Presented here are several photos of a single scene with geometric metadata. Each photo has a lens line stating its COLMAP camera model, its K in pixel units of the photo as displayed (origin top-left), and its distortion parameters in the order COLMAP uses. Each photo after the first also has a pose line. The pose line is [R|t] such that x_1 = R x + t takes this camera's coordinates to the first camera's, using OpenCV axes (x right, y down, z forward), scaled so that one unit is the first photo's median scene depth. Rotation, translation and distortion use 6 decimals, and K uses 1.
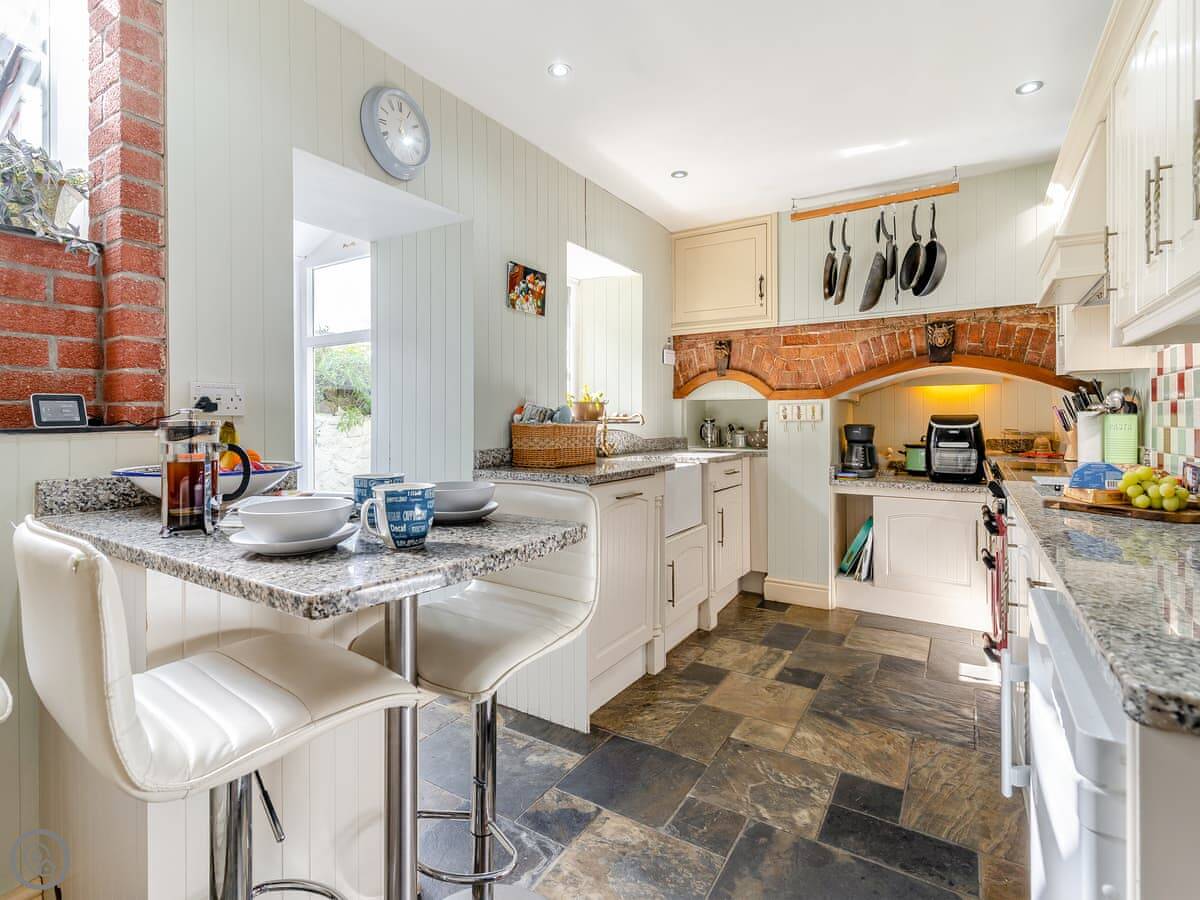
lens RADIAL K [[580.5, 0, 600.7], [0, 580.5, 432.8], [0, 0, 1]] dist [0.003672, 0.000172]
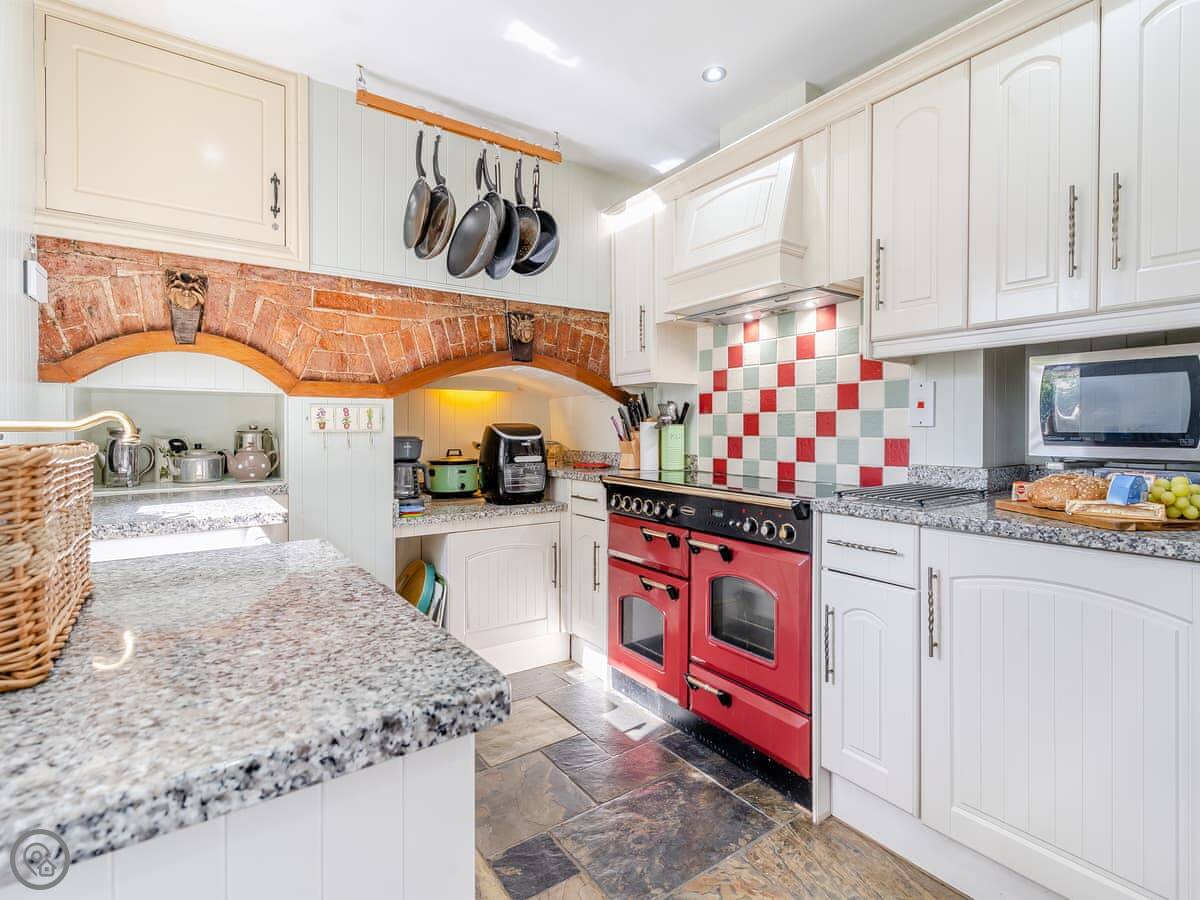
lens RADIAL K [[580.5, 0, 600.7], [0, 580.5, 432.8], [0, 0, 1]] dist [0.003672, 0.000172]
pose [[0.389236, -0.005614, 0.921121, -0.138985], [0.021037, 0.999775, -0.002796, -0.013368], [-0.920898, 0.020466, 0.389266, 0.562767]]
